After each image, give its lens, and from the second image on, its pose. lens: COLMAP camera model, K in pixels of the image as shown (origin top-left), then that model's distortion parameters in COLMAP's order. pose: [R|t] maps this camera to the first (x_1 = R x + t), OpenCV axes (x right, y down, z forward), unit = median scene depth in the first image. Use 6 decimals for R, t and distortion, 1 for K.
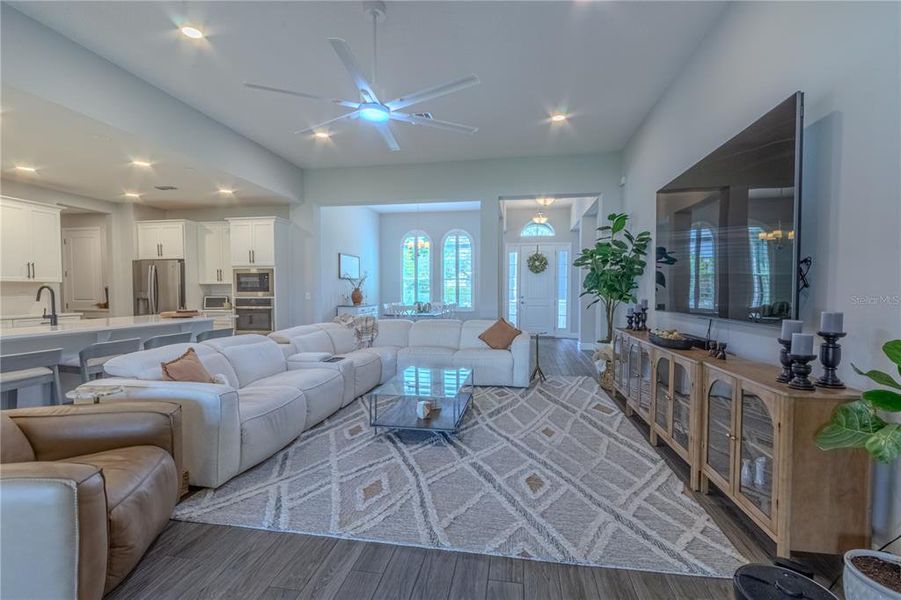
lens RADIAL K [[411.1, 0, 449.3], [0, 411.1, 305.0], [0, 0, 1]] dist [0.003939, -0.000702]
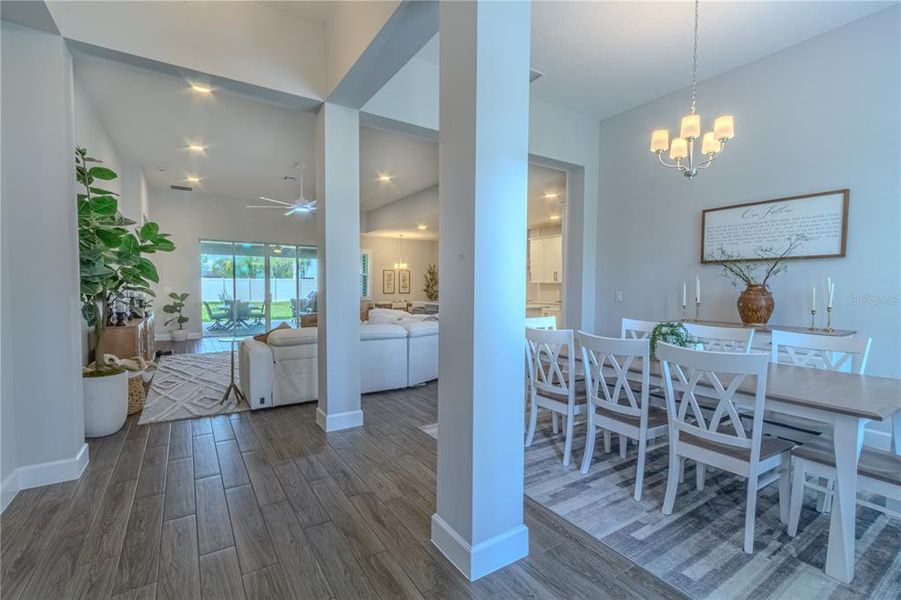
lens RADIAL K [[411.1, 0, 449.3], [0, 411.1, 305.0], [0, 0, 1]] dist [0.003939, -0.000702]
pose [[-0.738666, 0.023206, -0.673672, 0.596902], [-0.031430, 0.997134, 0.068811, -0.089764], [0.673339, 0.072002, -0.735820, 2.543034]]
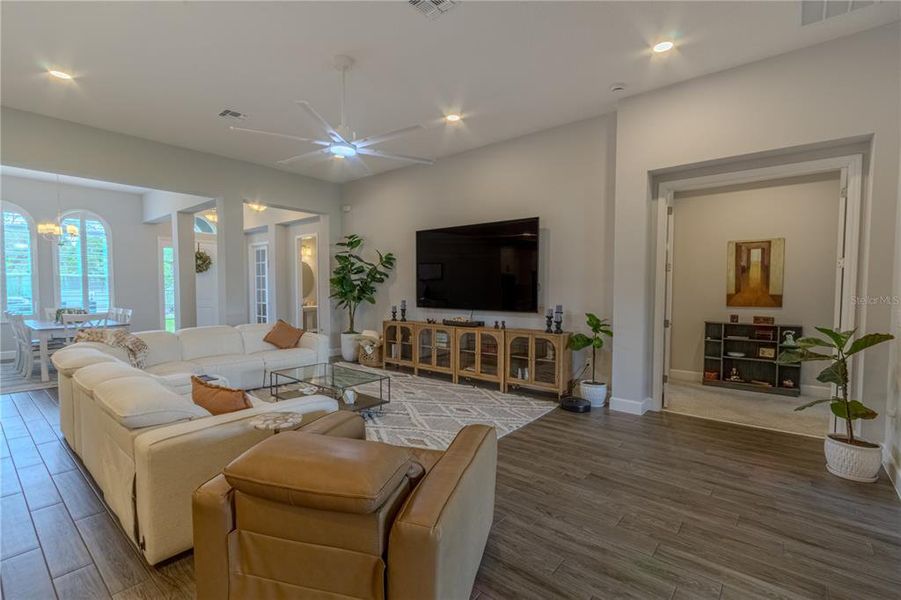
lens RADIAL K [[411.1, 0, 449.3], [0, 411.1, 305.0], [0, 0, 1]] dist [0.003939, -0.000702]
pose [[0.498345, -0.036091, 0.866227, -0.826100], [0.027701, 0.999286, 0.025699, -0.033157], [-0.866536, 0.011189, 0.498989, 0.119623]]
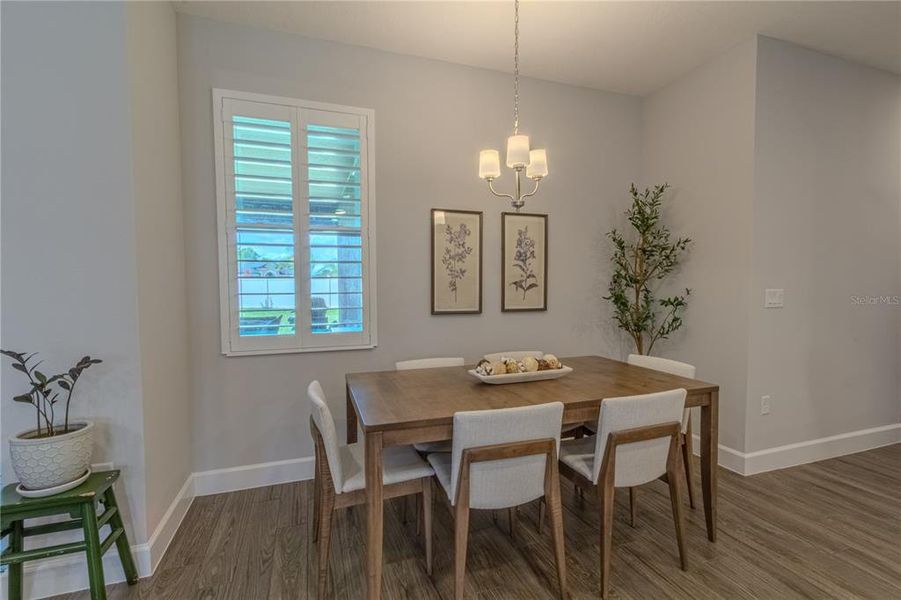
lens RADIAL K [[411.1, 0, 449.3], [0, 411.1, 305.0], [0, 0, 1]] dist [0.003939, -0.000702]
pose [[-0.875645, 0.024361, -0.482341, -0.847464], [-0.013931, 0.997037, 0.075647, -0.015241], [0.482755, 0.072960, -0.872711, 0.496572]]
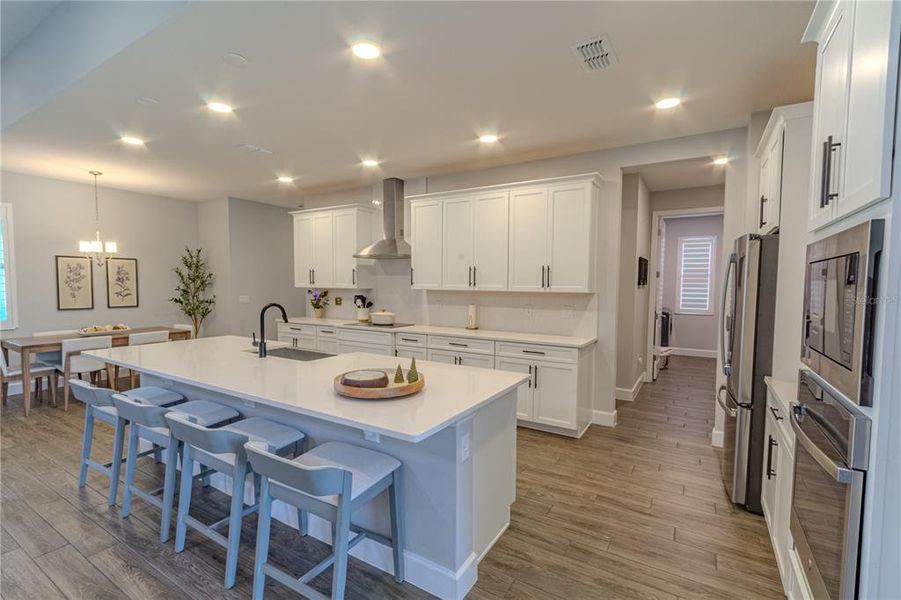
lens RADIAL K [[411.1, 0, 449.3], [0, 411.1, 305.0], [0, 0, 1]] dist [0.003939, -0.000702]
pose [[-0.378385, 0.046667, -0.924471, -0.396325], [-0.040932, 0.996908, 0.067077, -0.106067], [0.924743, 0.063222, -0.375305, 1.563026]]
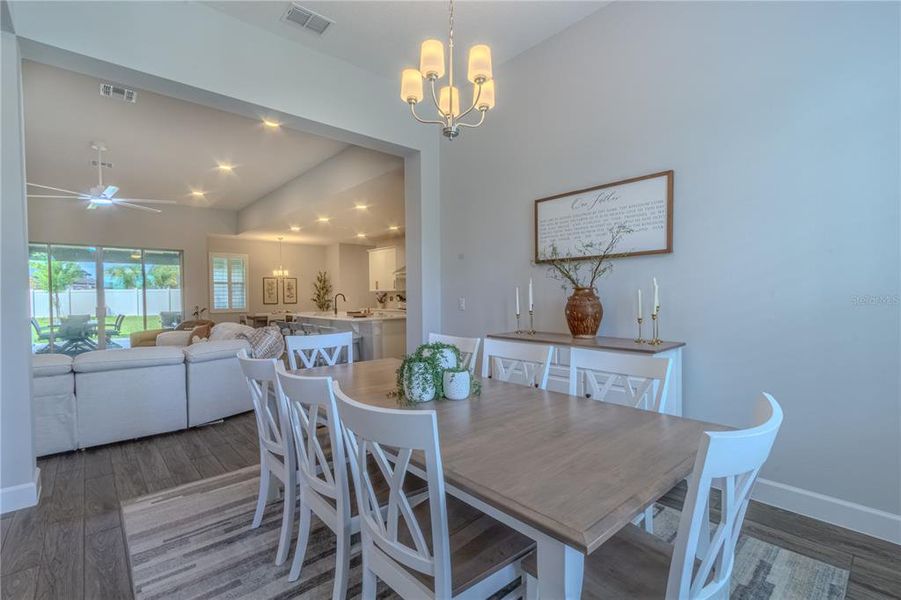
lens RADIAL K [[411.1, 0, 449.3], [0, 411.1, 305.0], [0, 0, 1]] dist [0.003939, -0.000702]
pose [[-0.628939, 0.022451, -0.777130, 0.220436], [-0.020434, 0.998760, 0.045392, -0.091053], [0.777186, 0.044429, -0.627701, 2.605969]]
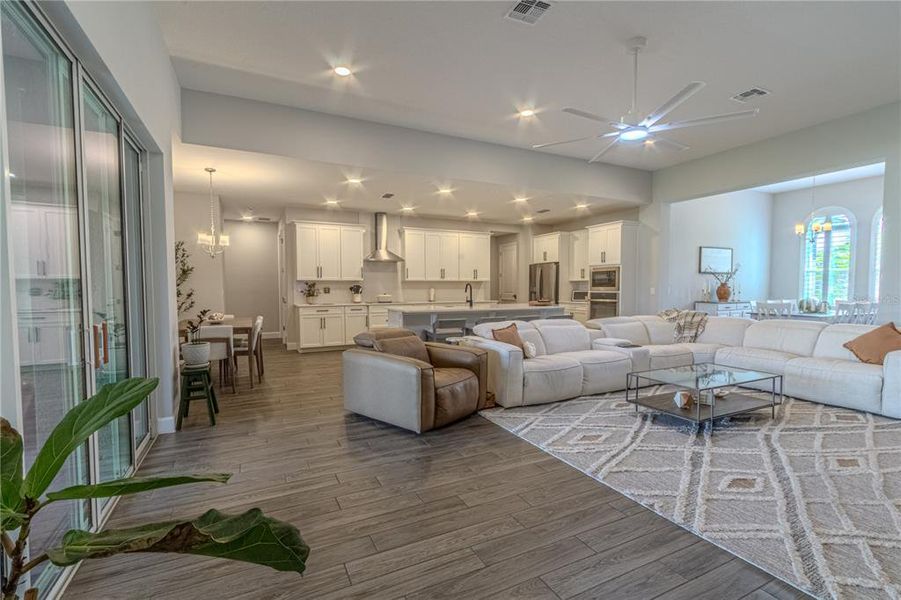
lens RADIAL K [[411.1, 0, 449.3], [0, 411.1, 305.0], [0, 0, 1]] dist [0.003939, -0.000702]
pose [[0.589895, 0.035440, -0.806702, 0.365751], [-0.026076, 0.999351, 0.024836, 0.003024], [0.807059, 0.006385, 0.590437, -0.085815]]
